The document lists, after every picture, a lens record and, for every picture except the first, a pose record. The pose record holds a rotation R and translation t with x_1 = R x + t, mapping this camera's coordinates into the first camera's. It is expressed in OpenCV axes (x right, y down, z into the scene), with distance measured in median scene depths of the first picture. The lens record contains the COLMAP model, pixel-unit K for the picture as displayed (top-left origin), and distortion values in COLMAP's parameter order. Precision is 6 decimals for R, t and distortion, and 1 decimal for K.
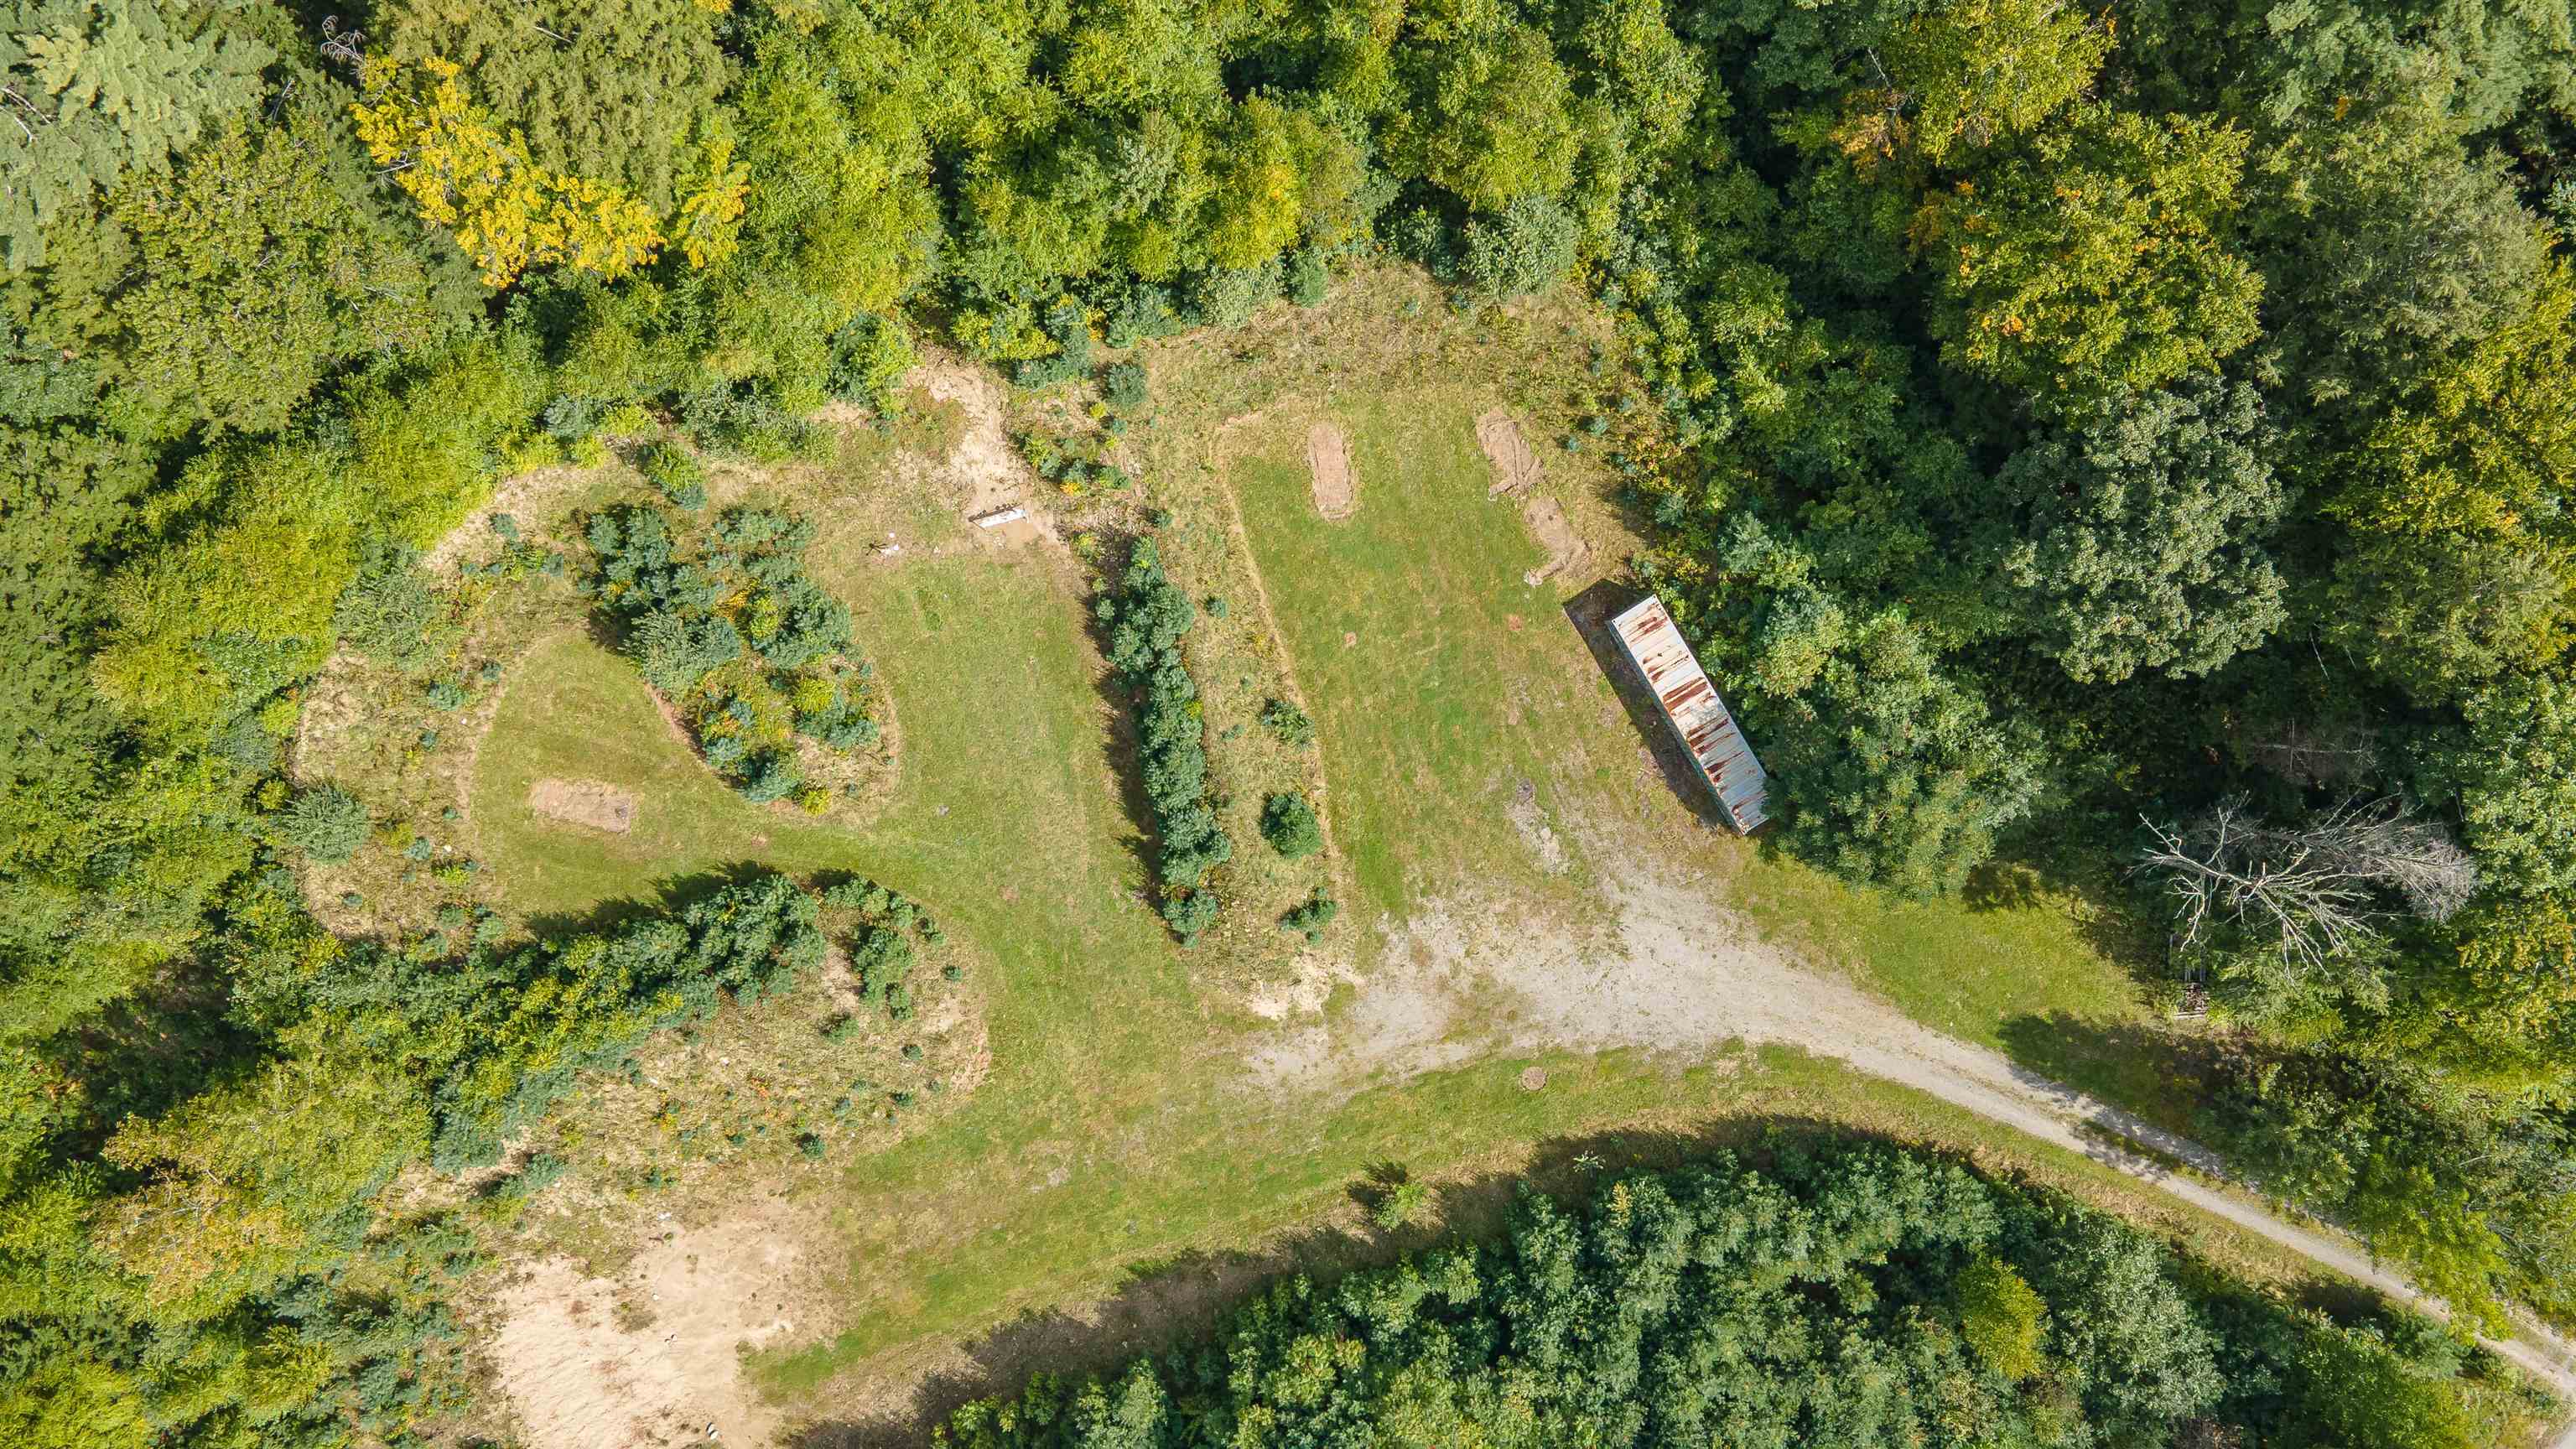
lens RADIAL K [[1879.0, 0, 1327.7], [0, 1879.0, 720.7], [0, 0, 1]] dist [0.013568, 0.029915]
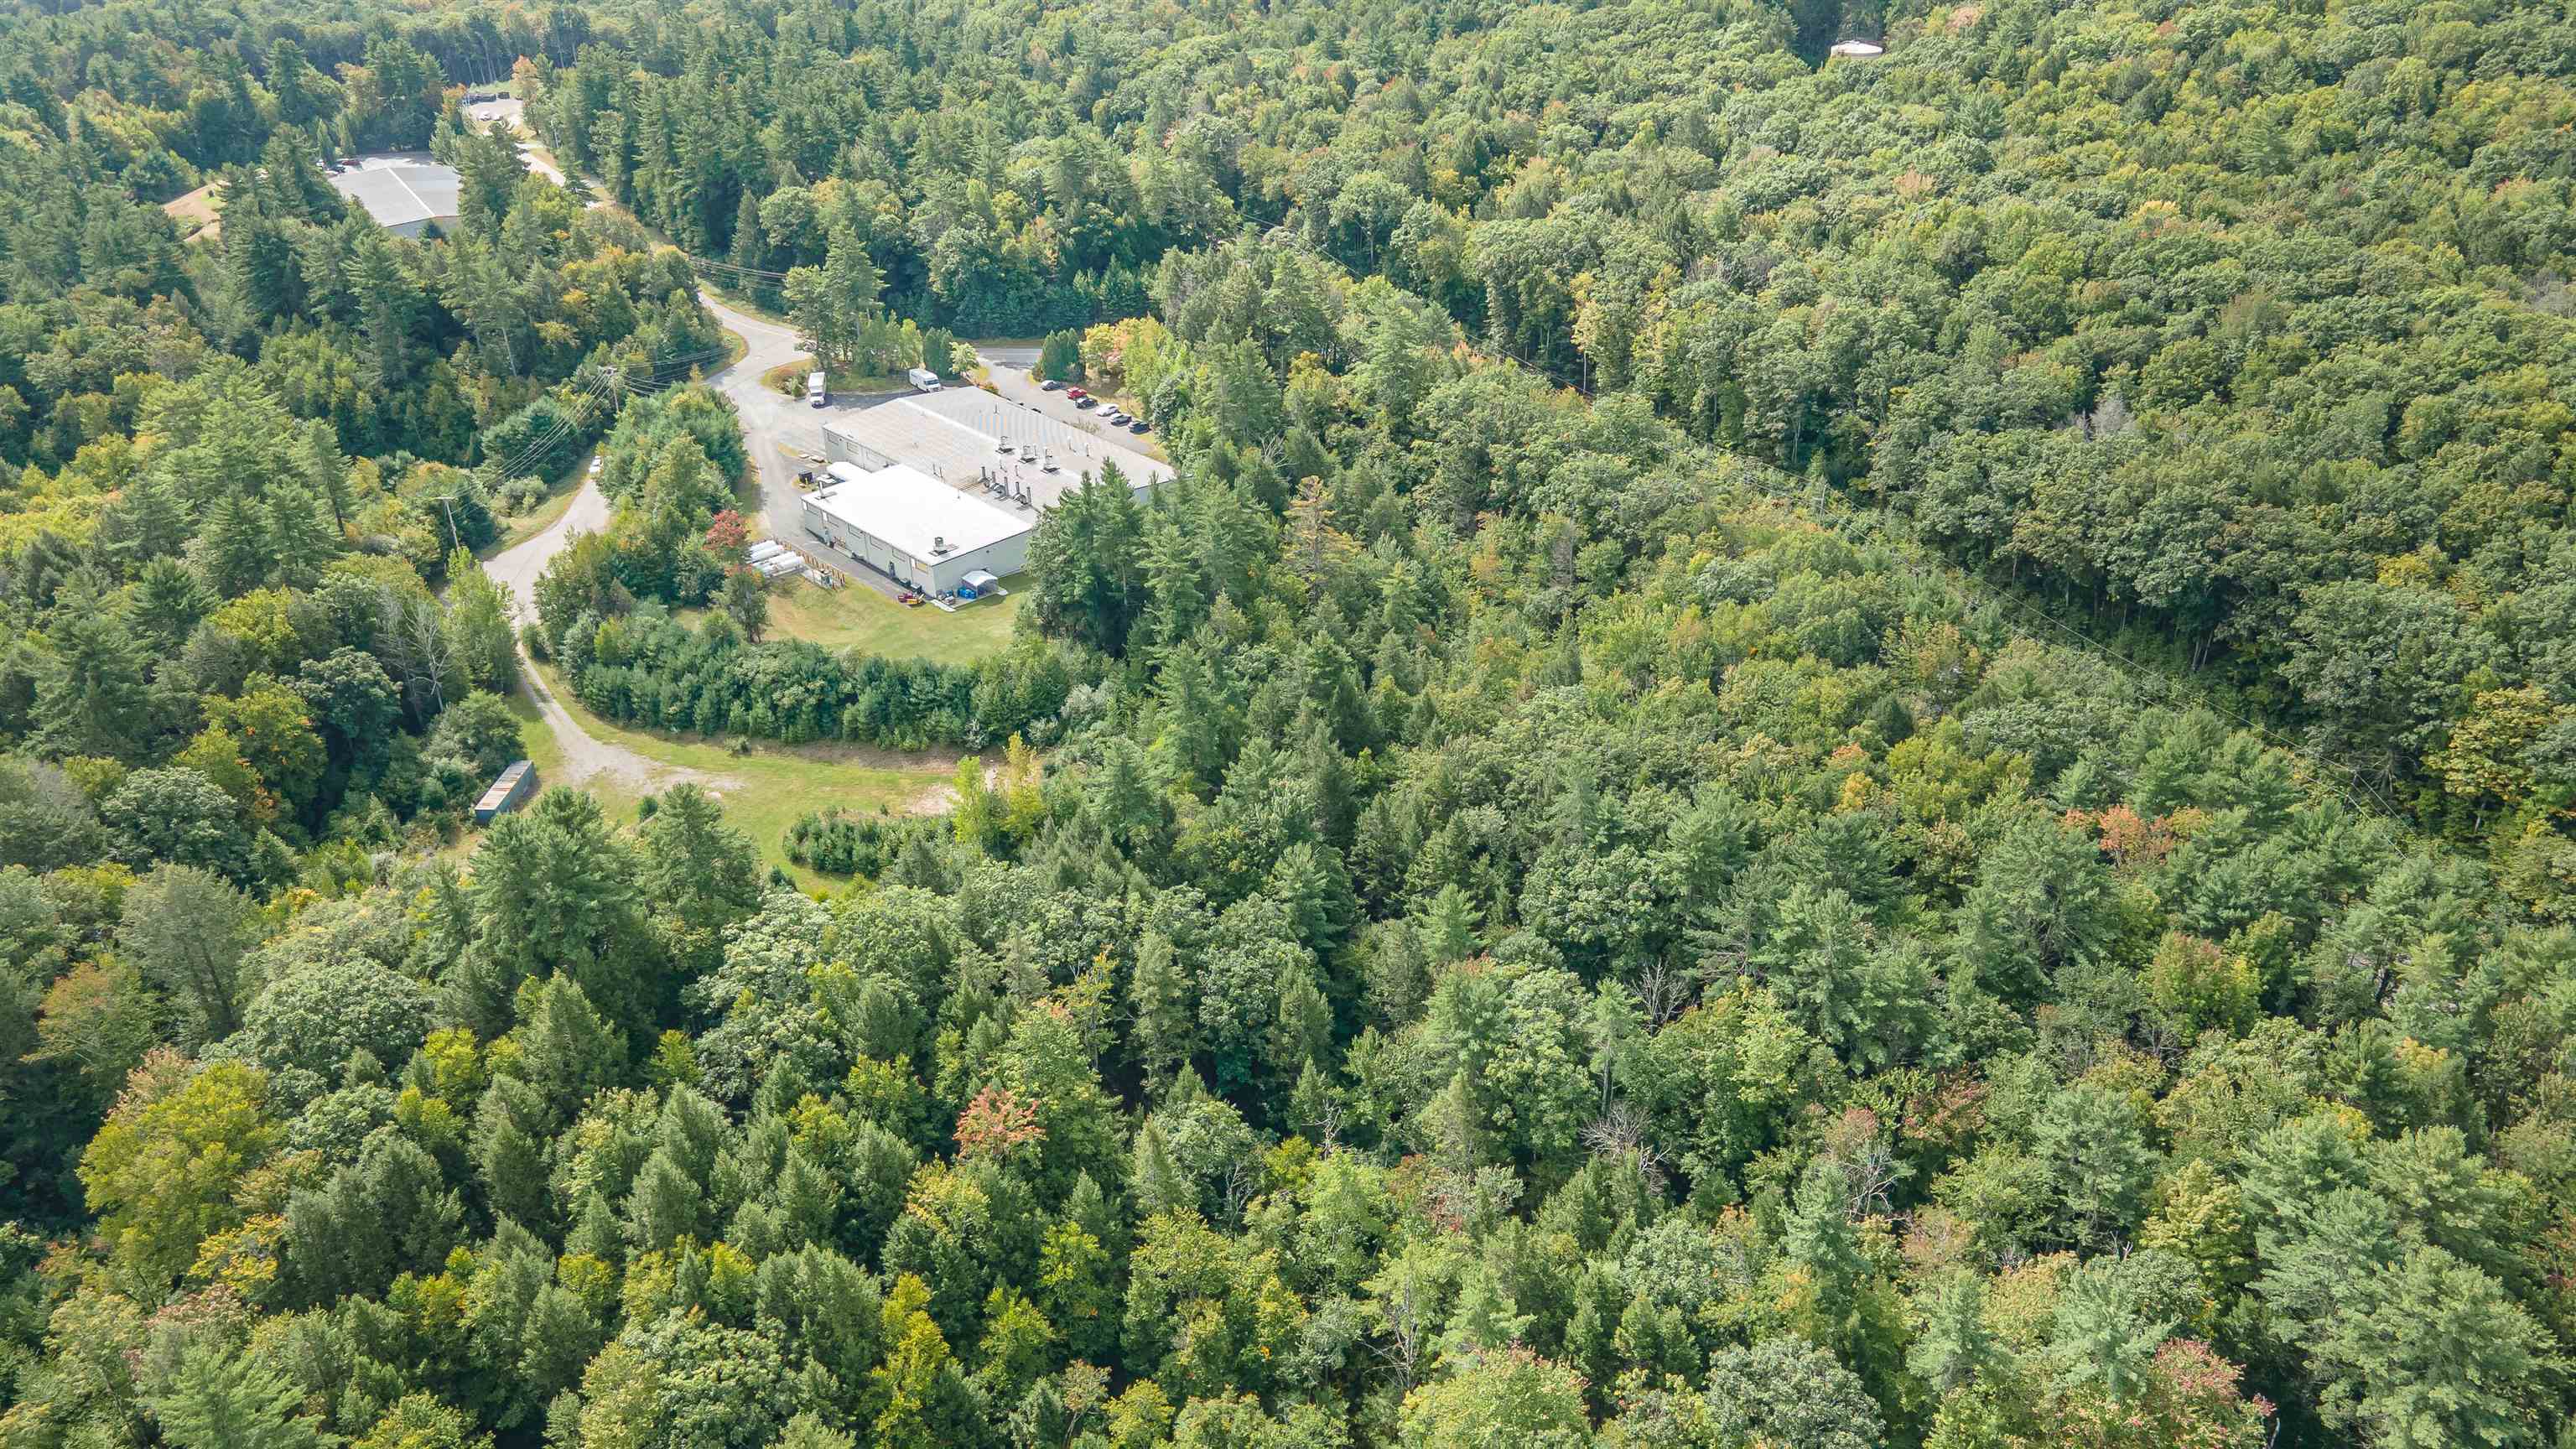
lens RADIAL K [[1844.4, 0, 1290.6], [0, 1844.4, 739.7], [0, 0, 1]] dist [0.008334, 0.040161]
pose [[-0.845146, -0.253362, 0.470675, -1.898966], [0.534378, -0.421805, 0.732476, -1.266563], [0.012951, 0.870568, 0.491878, -0.279989]]
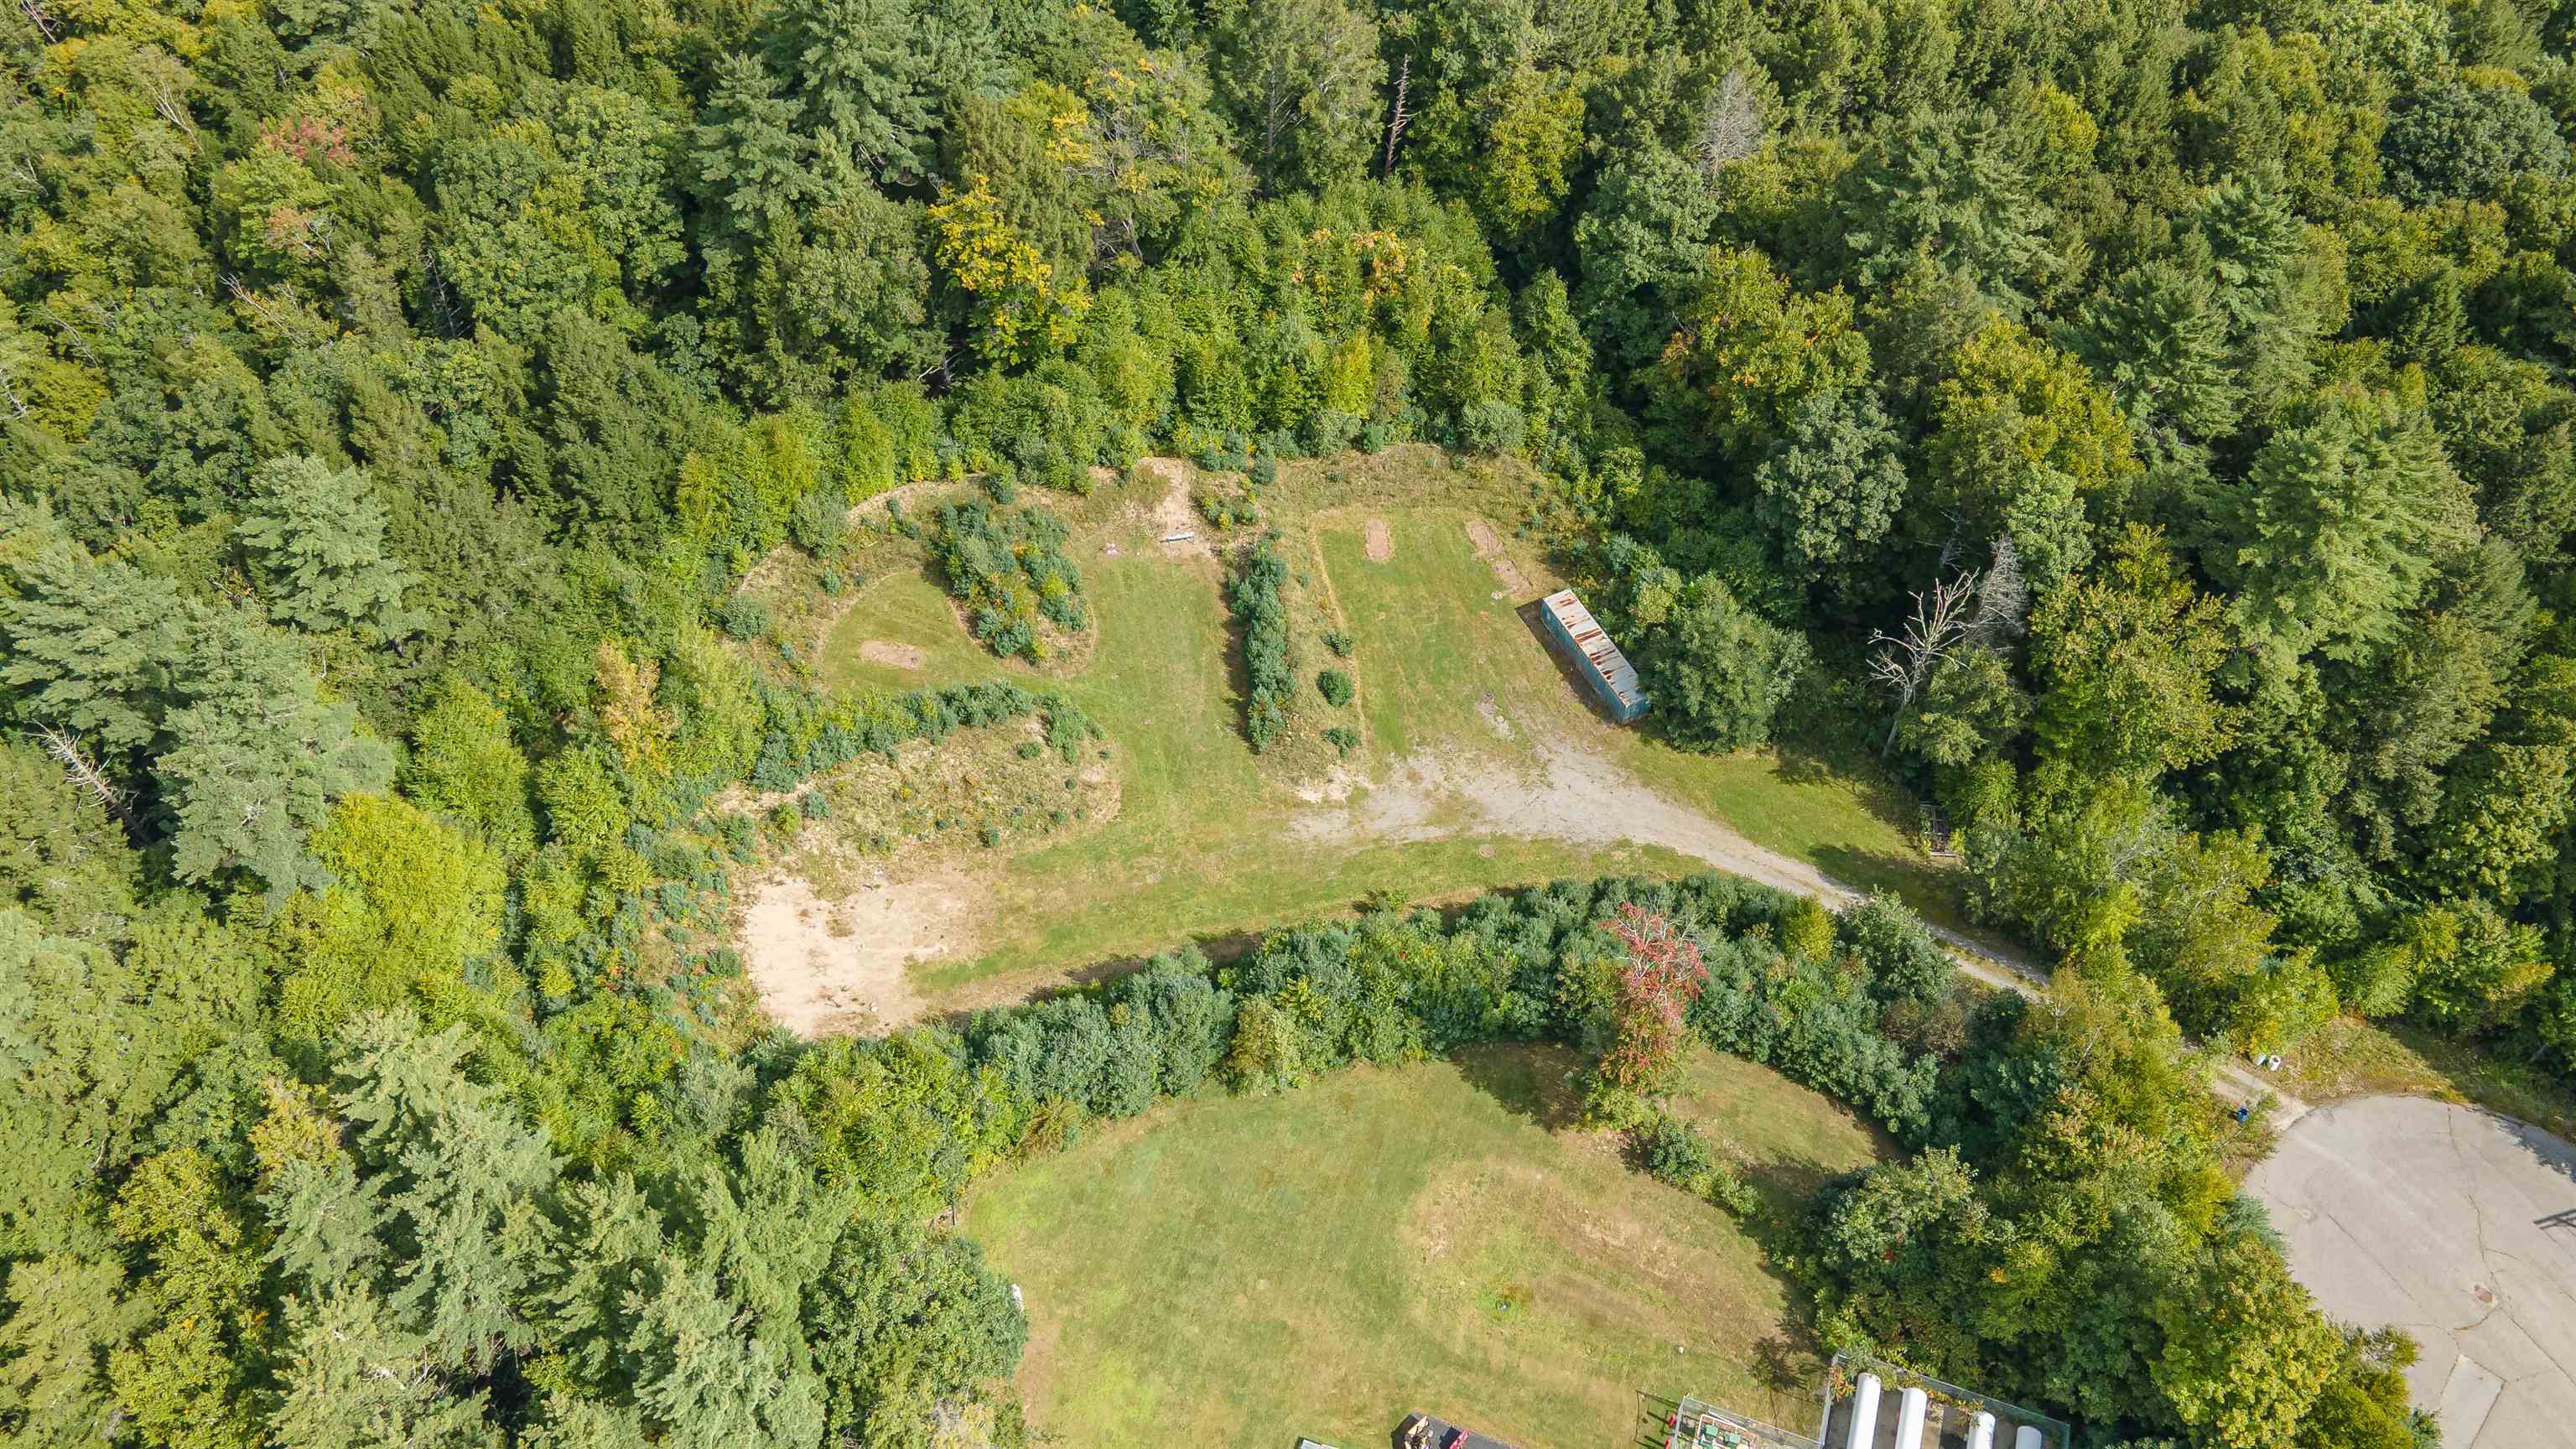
lens RADIAL K [[1870.4, 0, 1335.7], [0, 1870.4, 723.5], [0, 0, 1]] dist [0.037986, -0.000032]
pose [[0.996259, 0.069020, -0.052001, 0.064173], [-0.086252, 0.757040, -0.647651, 1.107230], [-0.005334, 0.649713, 0.760161, -0.167560]]
